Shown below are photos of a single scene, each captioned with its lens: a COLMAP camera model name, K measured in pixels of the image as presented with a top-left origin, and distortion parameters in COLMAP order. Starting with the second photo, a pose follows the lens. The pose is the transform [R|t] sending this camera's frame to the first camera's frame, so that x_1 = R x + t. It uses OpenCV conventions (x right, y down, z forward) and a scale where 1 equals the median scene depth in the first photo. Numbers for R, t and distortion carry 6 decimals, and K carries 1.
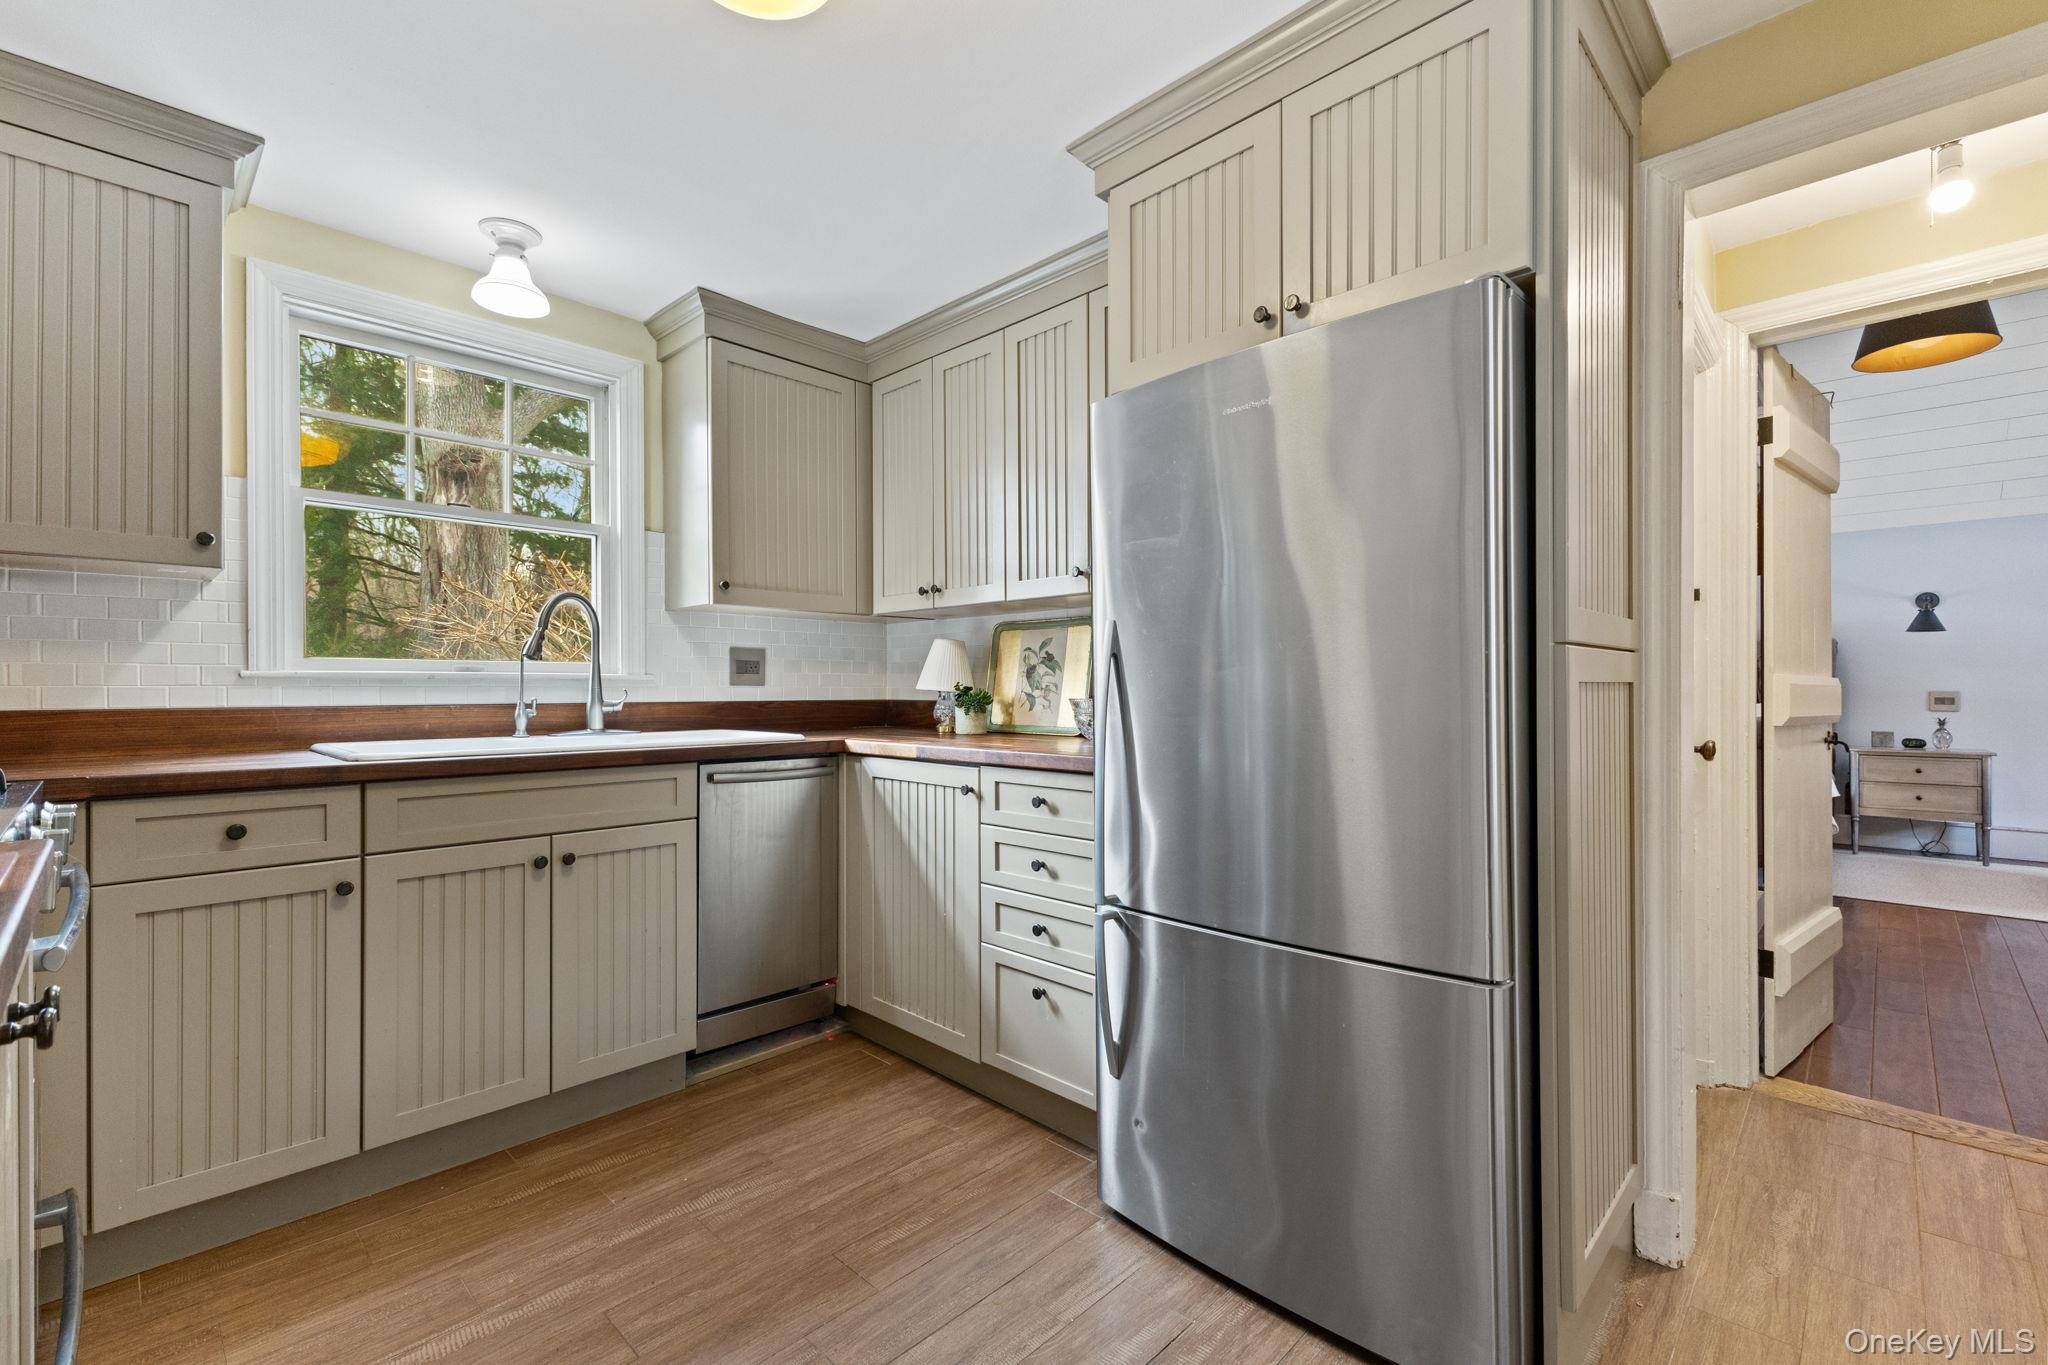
lens RADIAL K [[888.9, 0, 1021.6], [0, 888.9, 699.9], [0, 0, 1]] dist [0.008311, -0.000378]
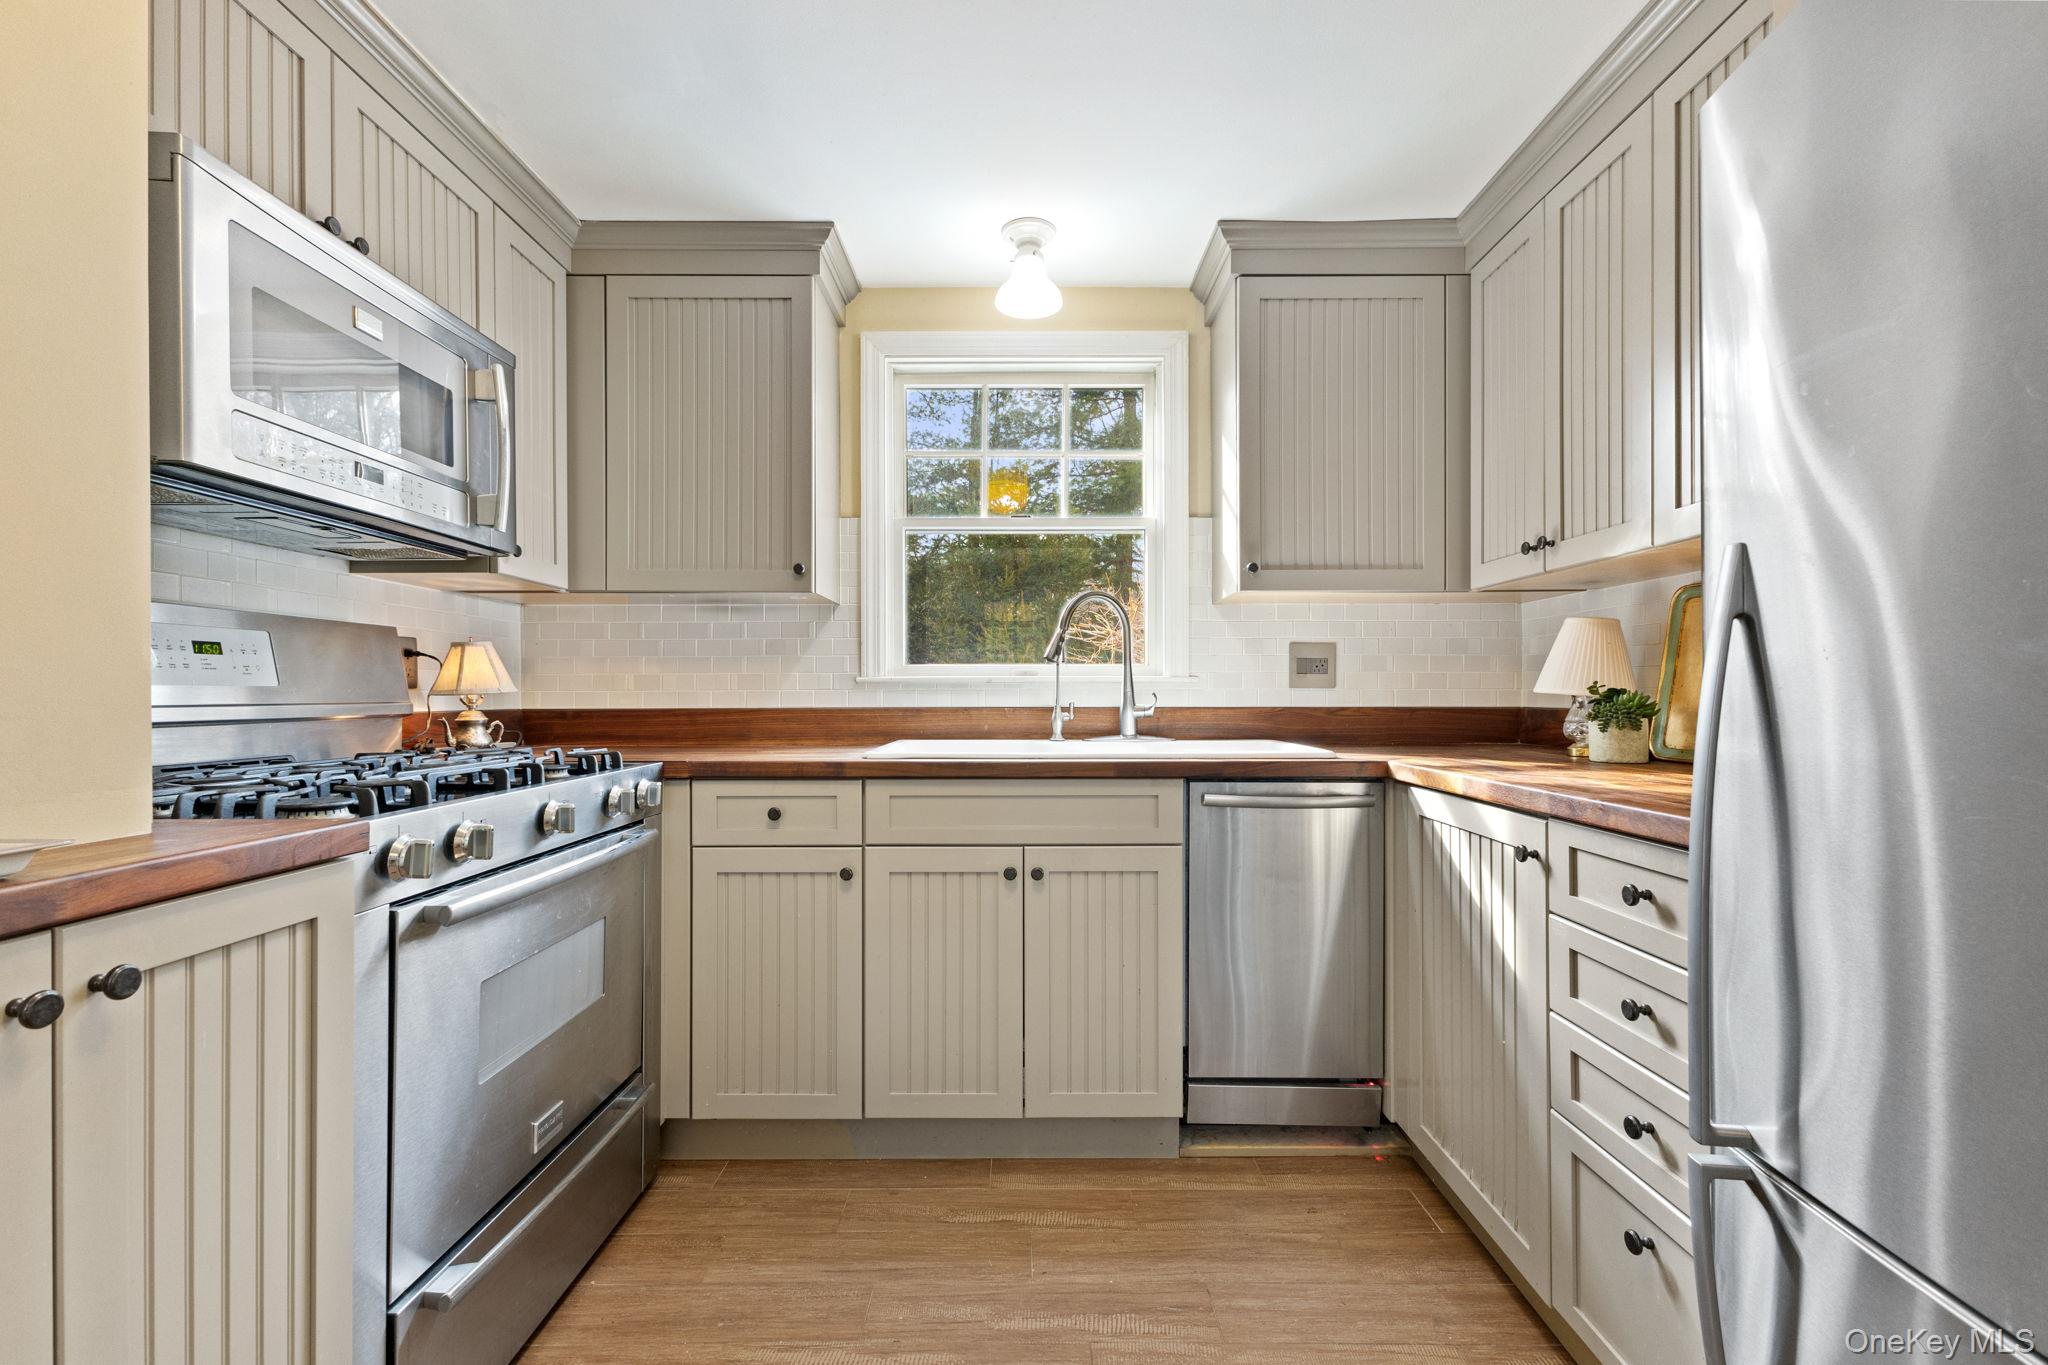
lens RADIAL K [[888.9, 0, 1021.6], [0, 888.9, 699.9], [0, 0, 1]] dist [0.008311, -0.000378]
pose [[0.694361, 0.005203, -0.719608, 0.127202], [-0.008823, 0.999960, -0.001283, -0.002206], [0.719573, 0.007240, 0.694379, 0.284360]]
